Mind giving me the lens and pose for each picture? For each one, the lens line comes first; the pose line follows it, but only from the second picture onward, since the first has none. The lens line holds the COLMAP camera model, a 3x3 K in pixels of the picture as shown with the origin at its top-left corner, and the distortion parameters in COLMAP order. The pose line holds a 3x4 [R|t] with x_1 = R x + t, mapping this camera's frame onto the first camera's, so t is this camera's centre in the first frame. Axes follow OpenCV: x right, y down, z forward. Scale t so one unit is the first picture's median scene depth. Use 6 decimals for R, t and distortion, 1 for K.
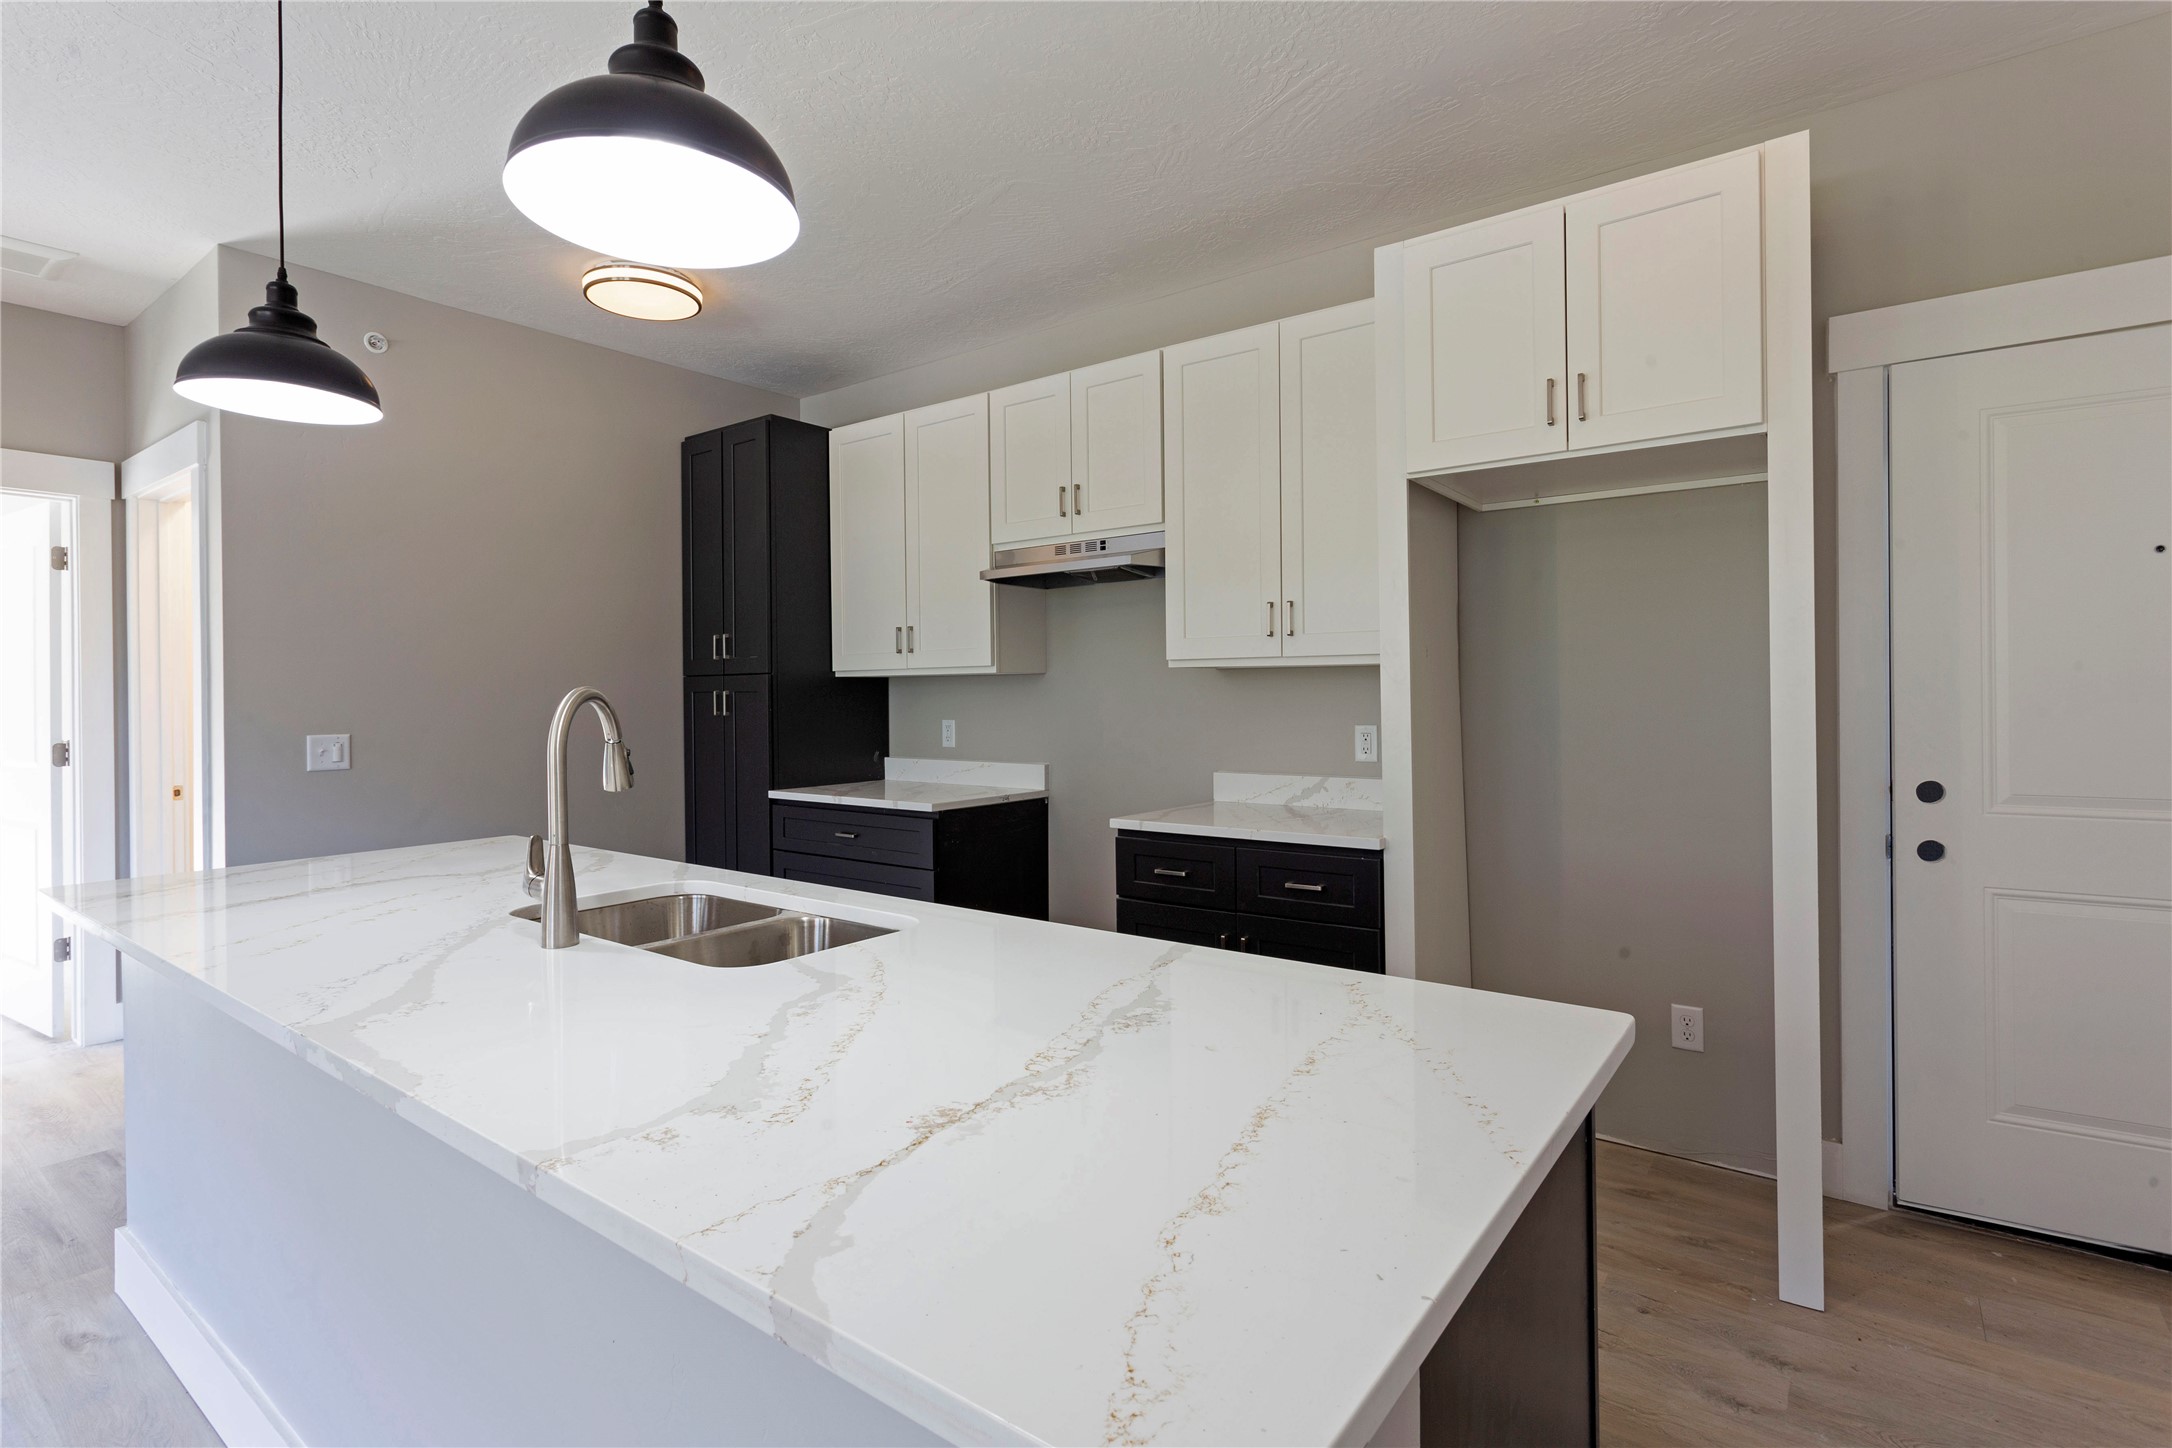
lens RADIAL K [[1079.7, 0, 1048.4], [0, 1079.7, 688.2], [0, 0, 1]] dist [0.006078, -0.000249]
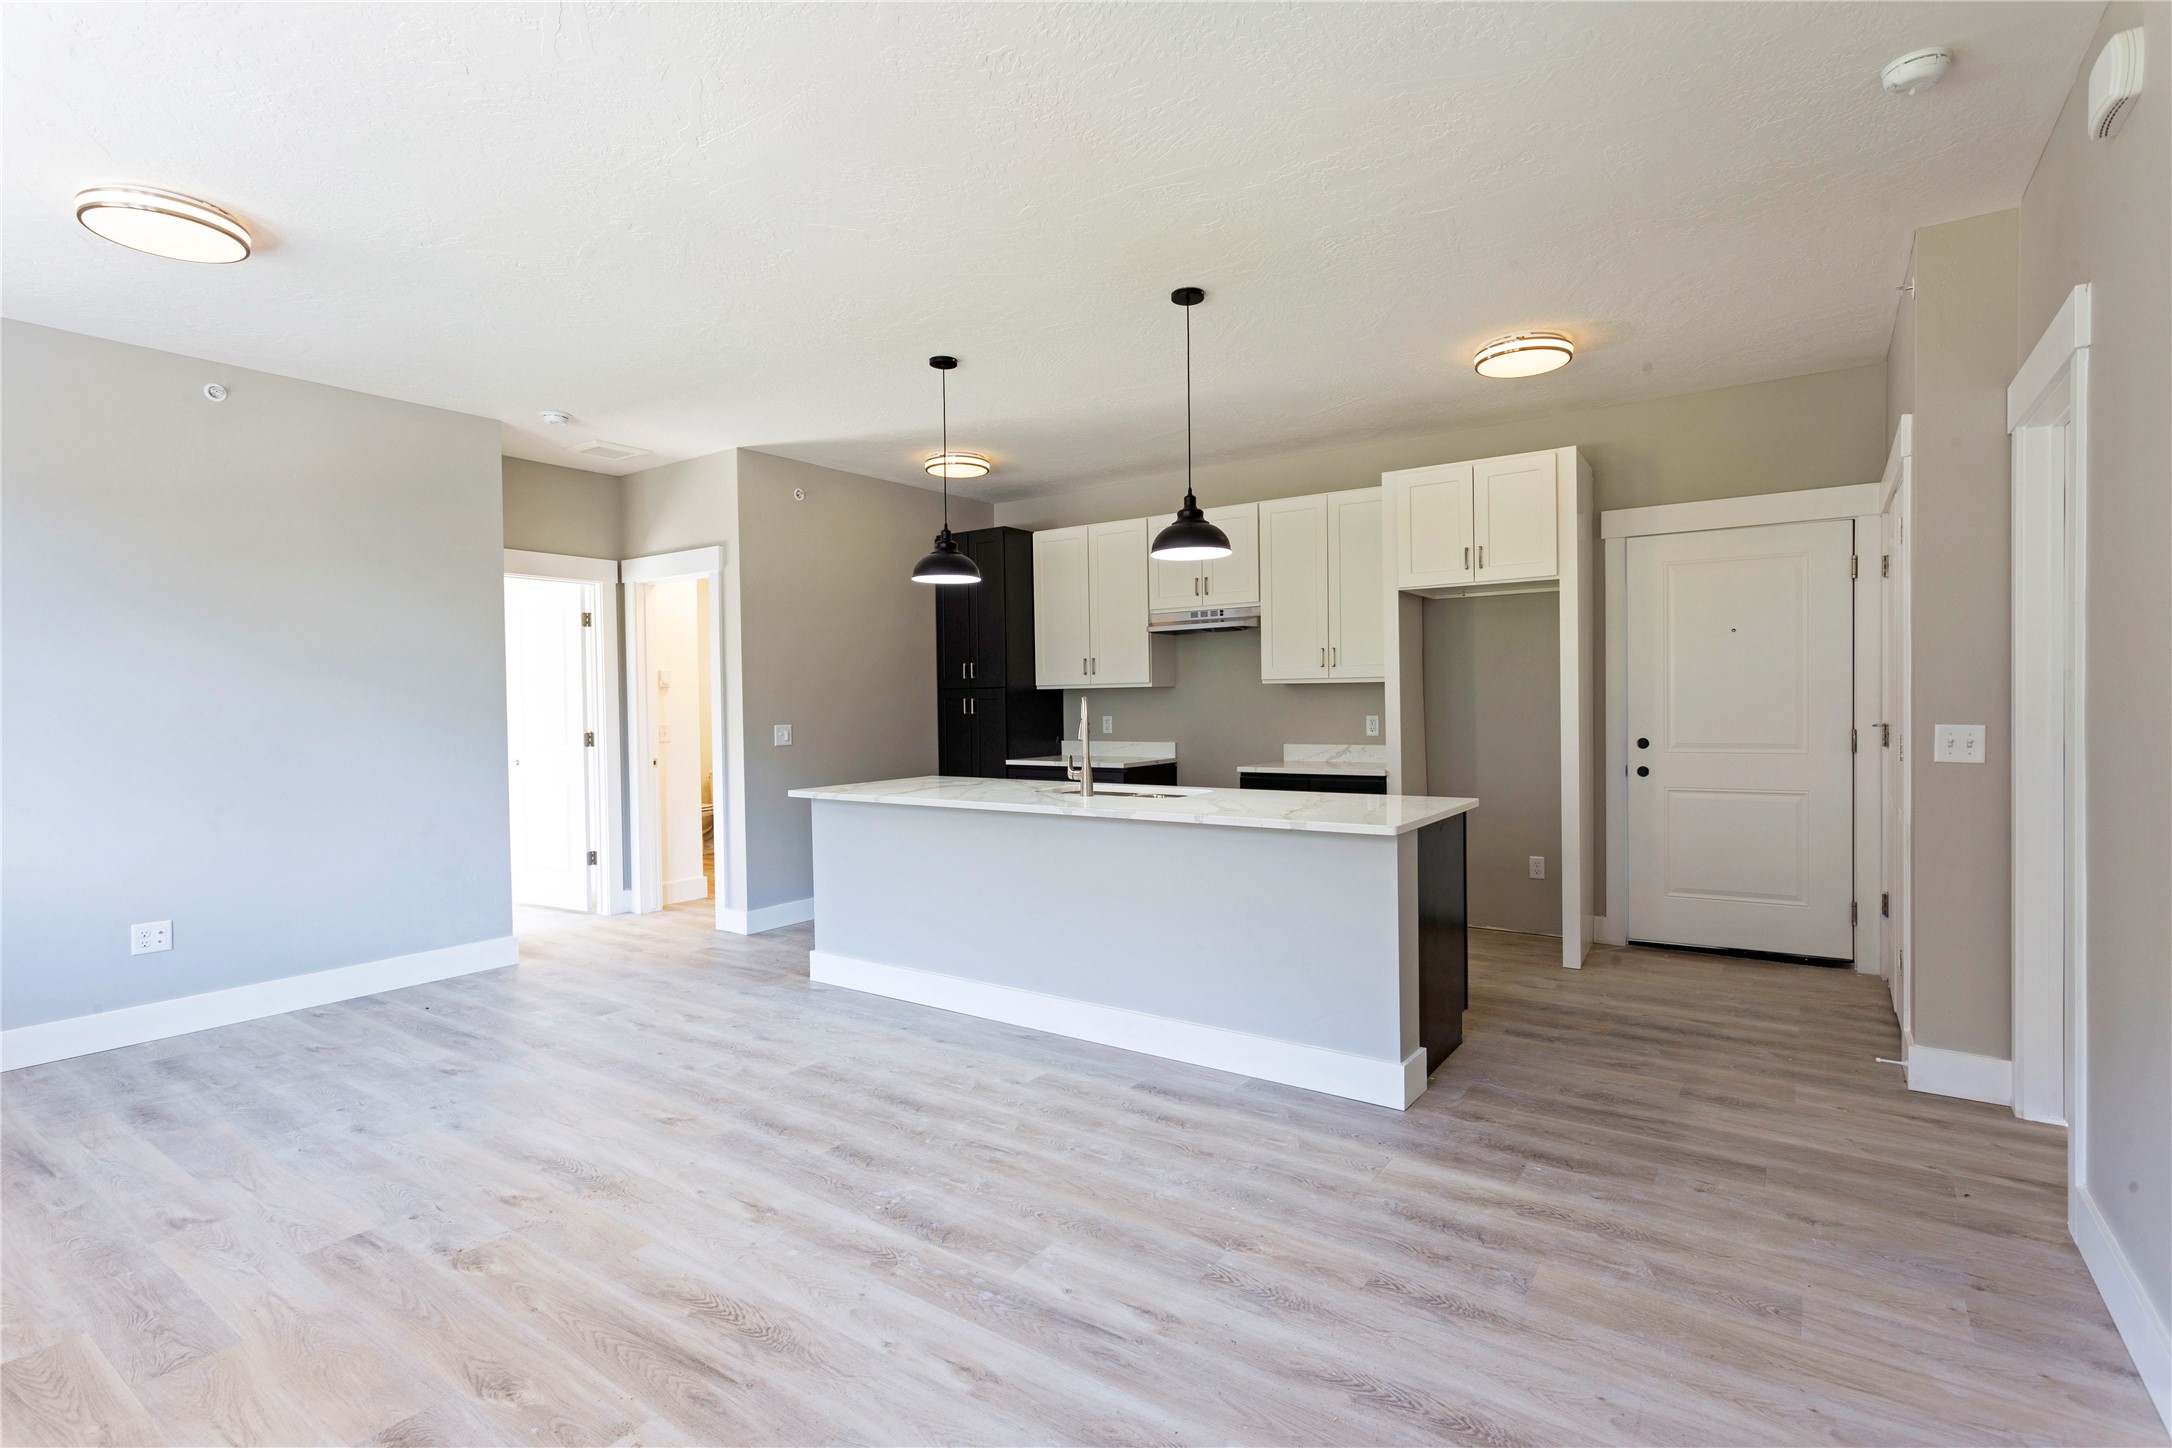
lens RADIAL K [[1079.7, 0, 1088.2], [0, 1079.7, 721.5], [0, 0, 1]] dist [0.006078, -0.000249]
pose [[0.998051, -0.006943, 0.062009, -0.306053], [0.005406, 0.999675, 0.024929, -0.003357], [-0.062162, -0.024545, 0.997764, -0.806285]]
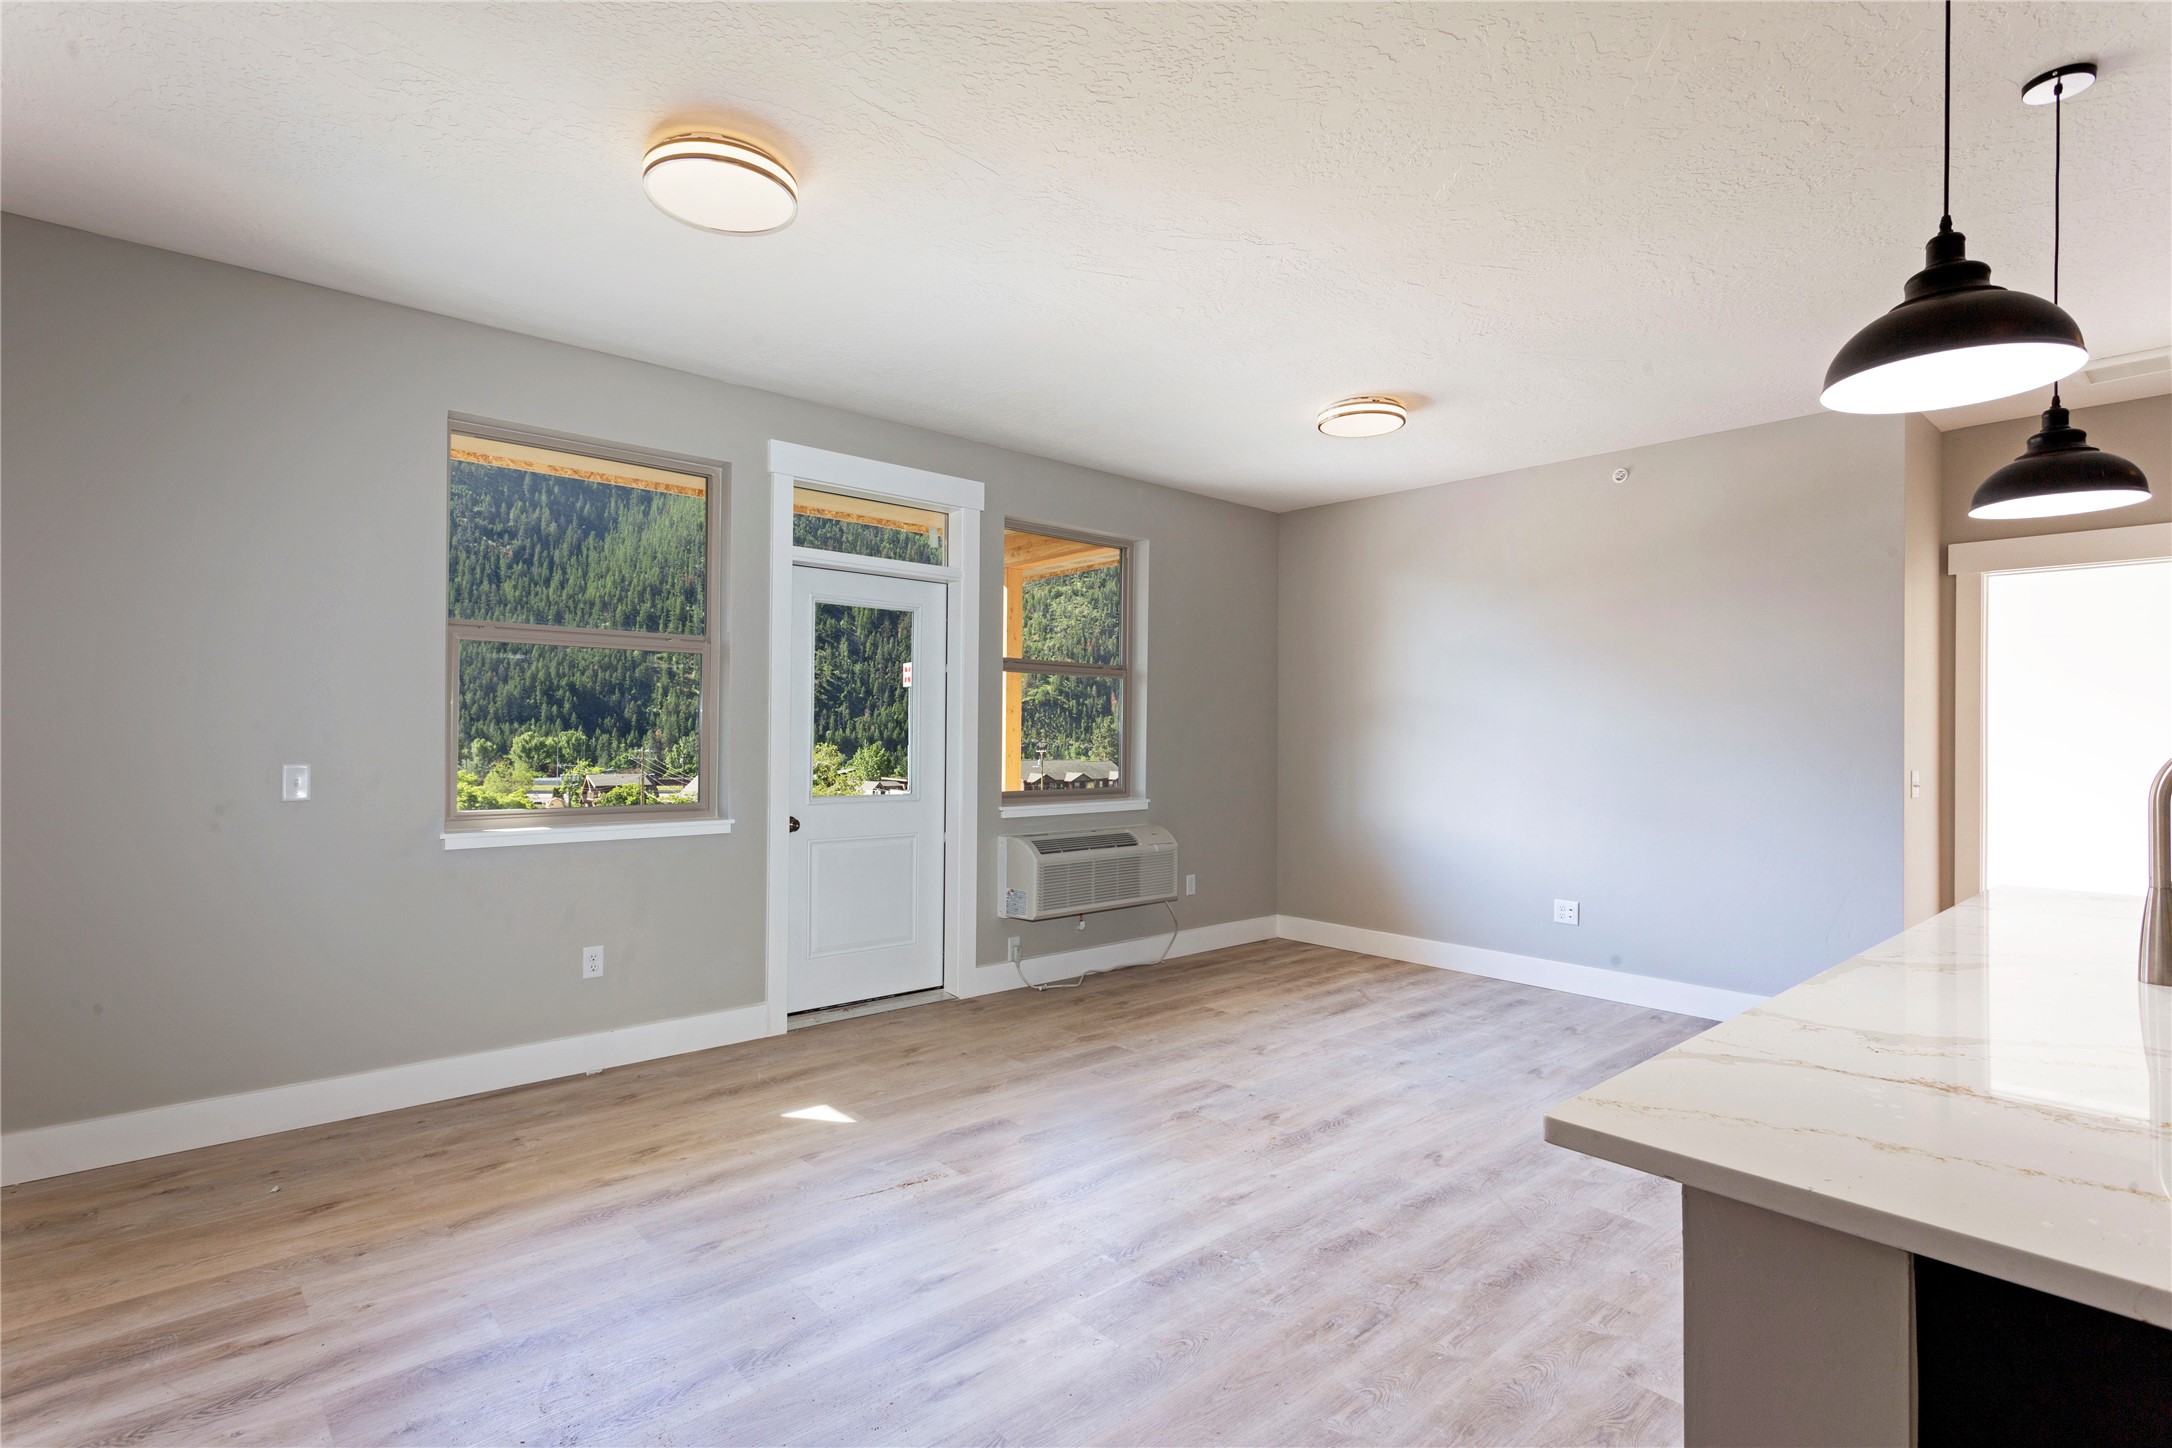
lens RADIAL K [[1079.7, 0, 1071.8], [0, 1079.7, 723.0], [0, 0, 1]] dist [0.006078, -0.000249]
pose [[-0.201738, -0.001456, -0.979439, 0.403487], [-0.003248, 0.999994, -0.000818, -0.008575], [0.979434, 0.003017, -0.201741, 0.071650]]
